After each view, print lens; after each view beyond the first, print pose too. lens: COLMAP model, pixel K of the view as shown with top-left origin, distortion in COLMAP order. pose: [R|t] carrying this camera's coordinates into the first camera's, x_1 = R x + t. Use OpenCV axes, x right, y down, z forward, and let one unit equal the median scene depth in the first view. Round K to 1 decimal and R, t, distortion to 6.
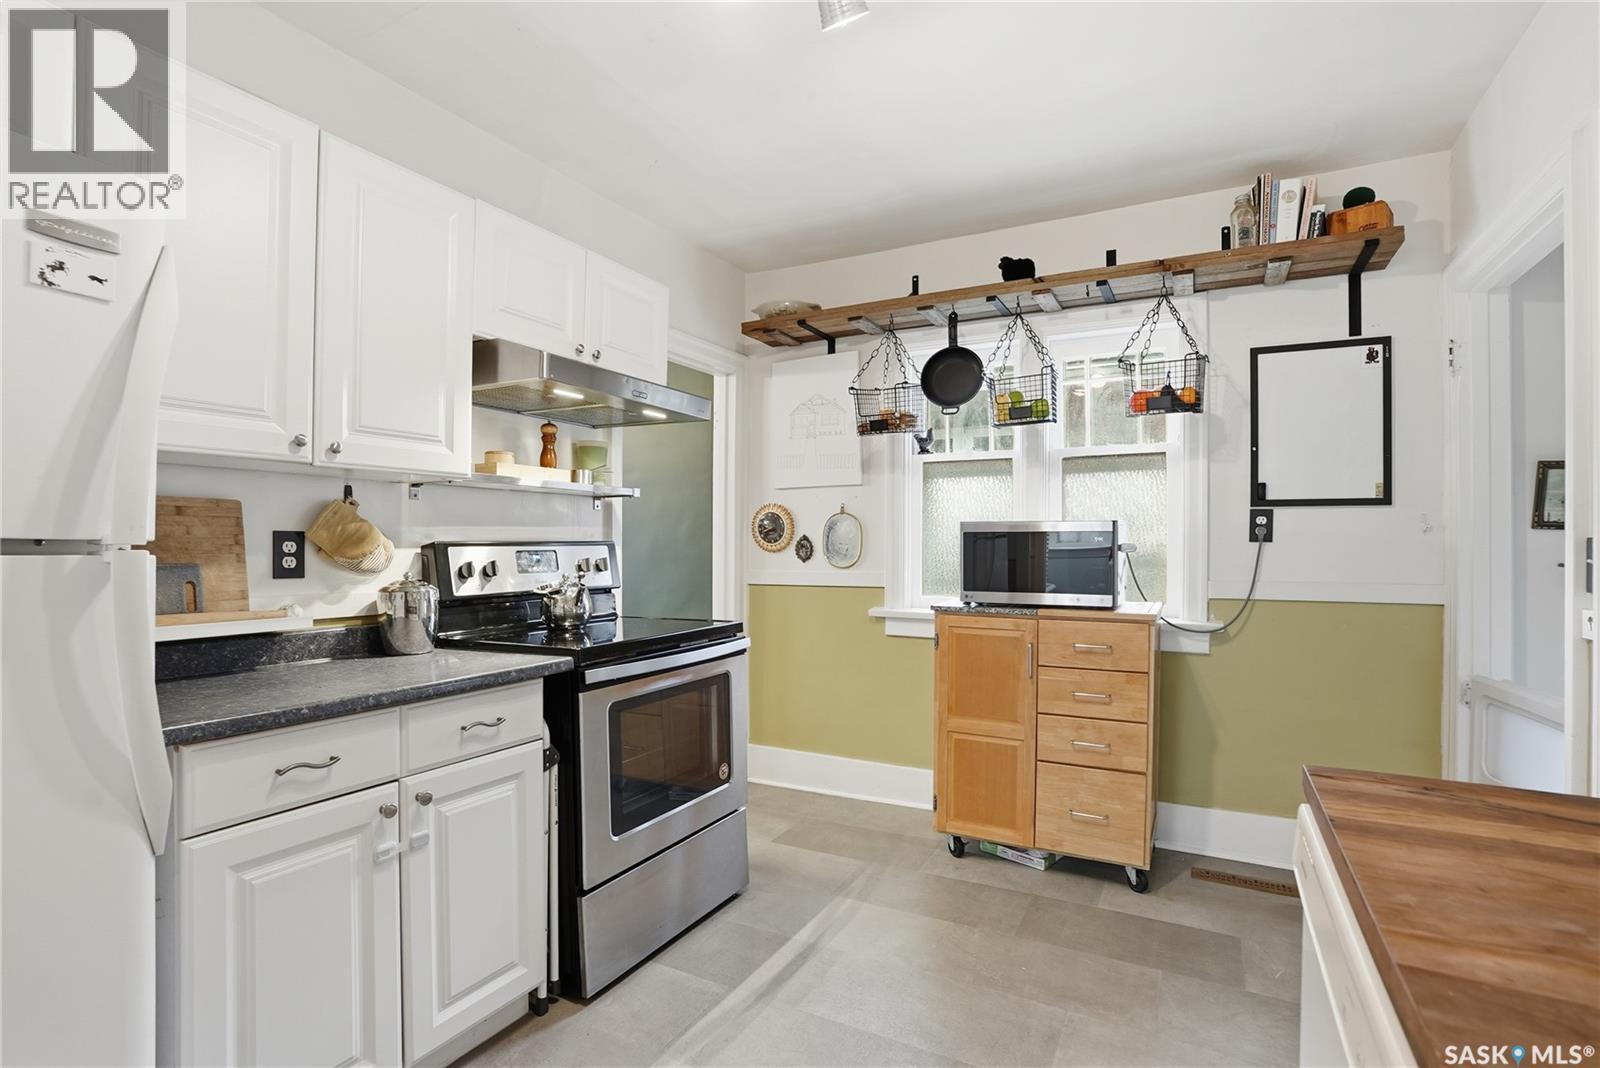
lens RADIAL K [[768.2, 0, 799.4], [0, 768.2, 542.1], [0, 0, 1]] dist [-0.068474, 0.027099]
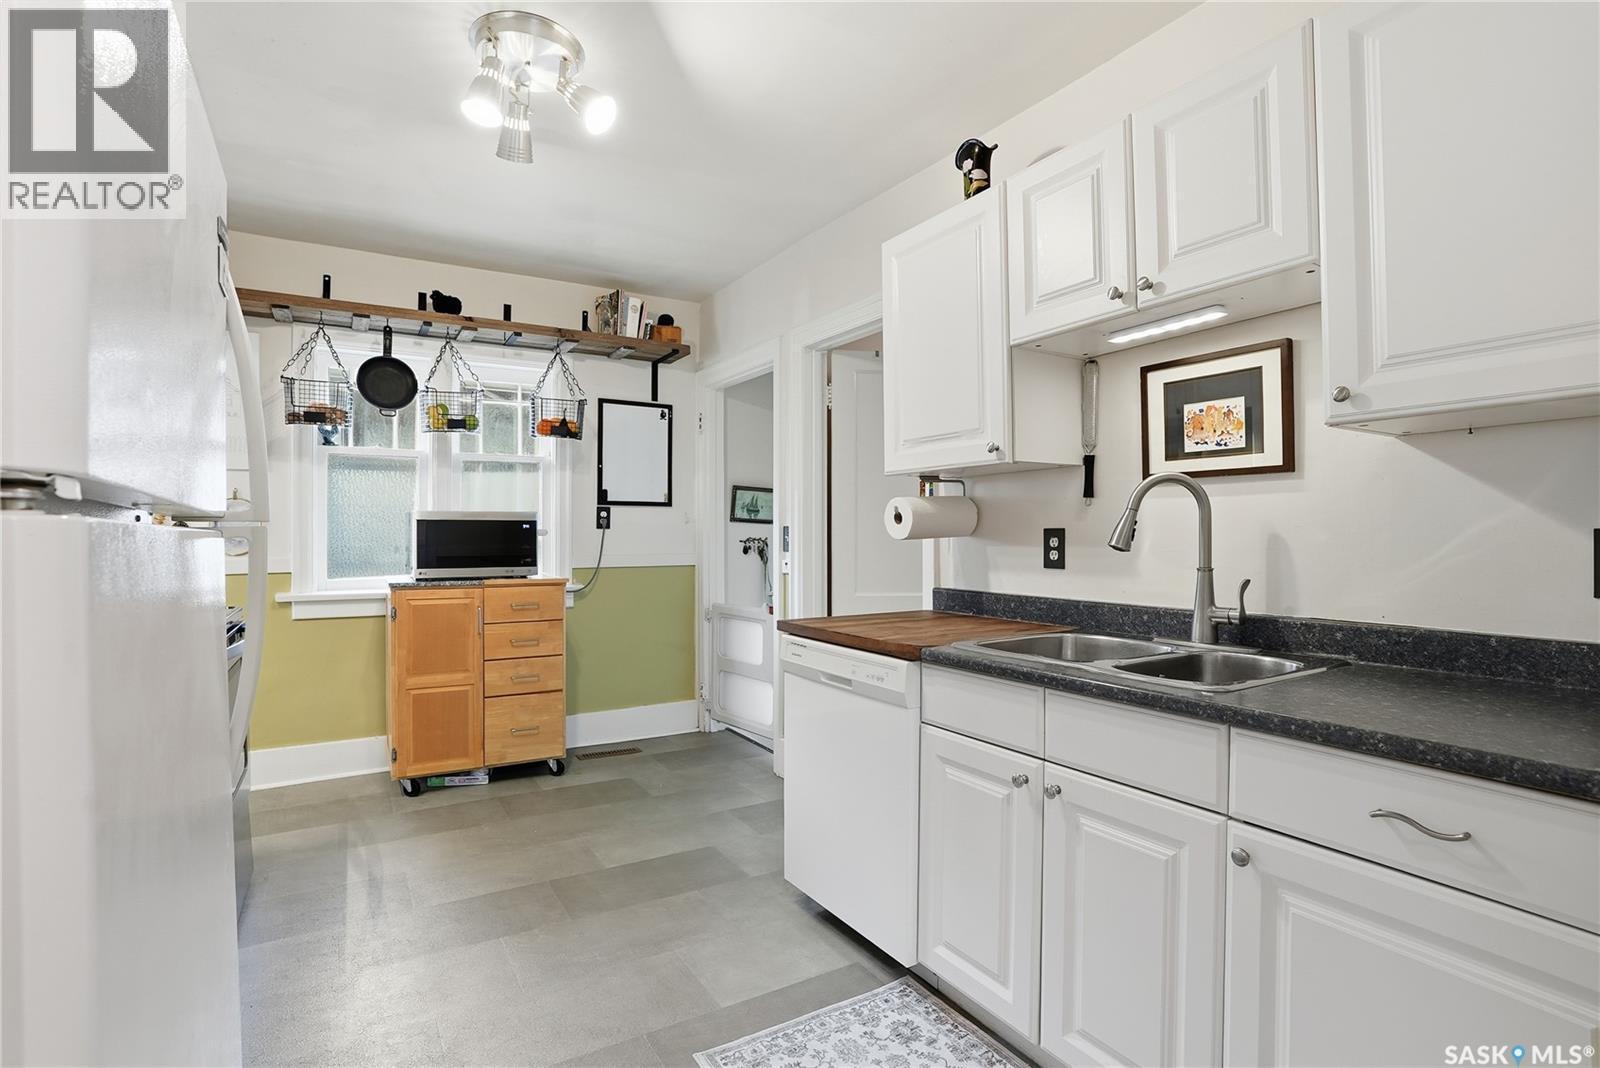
lens RADIAL K [[768.2, 0, 799.4], [0, 768.2, 542.1], [0, 0, 1]] dist [-0.068474, 0.027099]
pose [[0.502016, -0.011209, 0.864786, -0.529474], [0.001340, 0.999925, 0.012182, 0.008752], [-0.864857, -0.004957, 0.501993, -0.106444]]
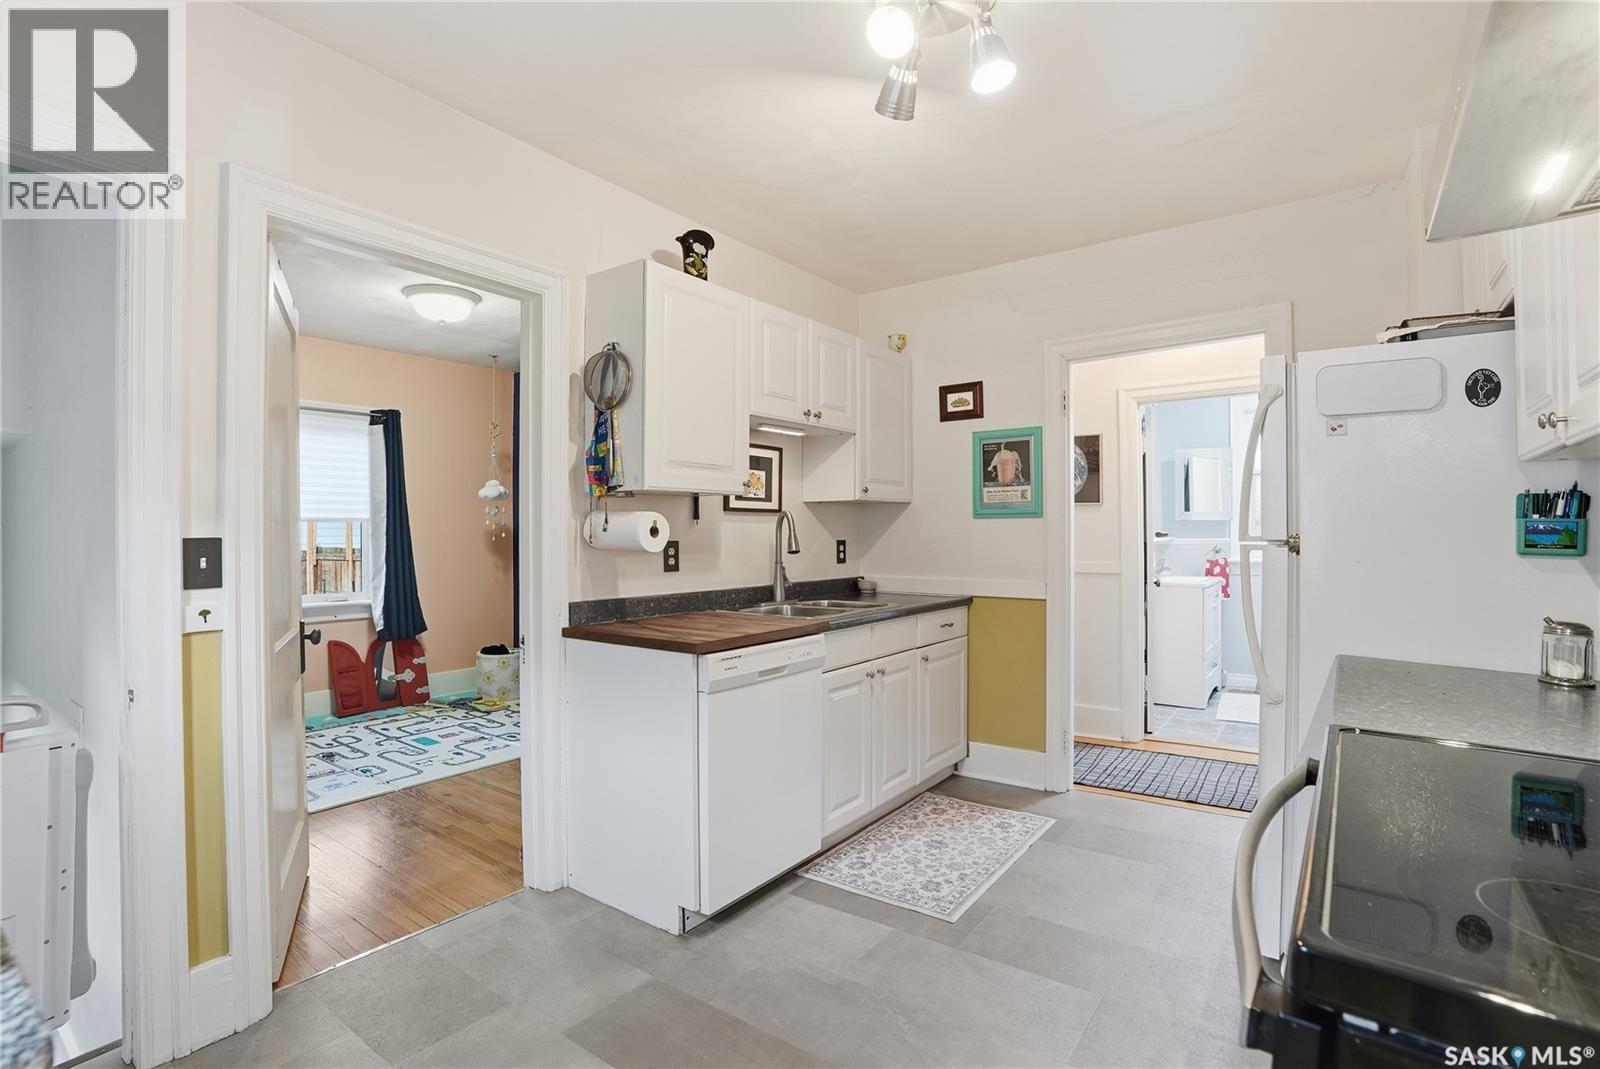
lens RADIAL K [[768.2, 0, 799.4], [0, 768.2, 542.6], [0, 0, 1]] dist [-0.068474, 0.027099]
pose [[-0.991503, 0.000384, 0.130087, 0.032115], [0.001807, 0.999940, 0.010821, -0.005427], [-0.130075, 0.010964, -0.991444, 1.188620]]
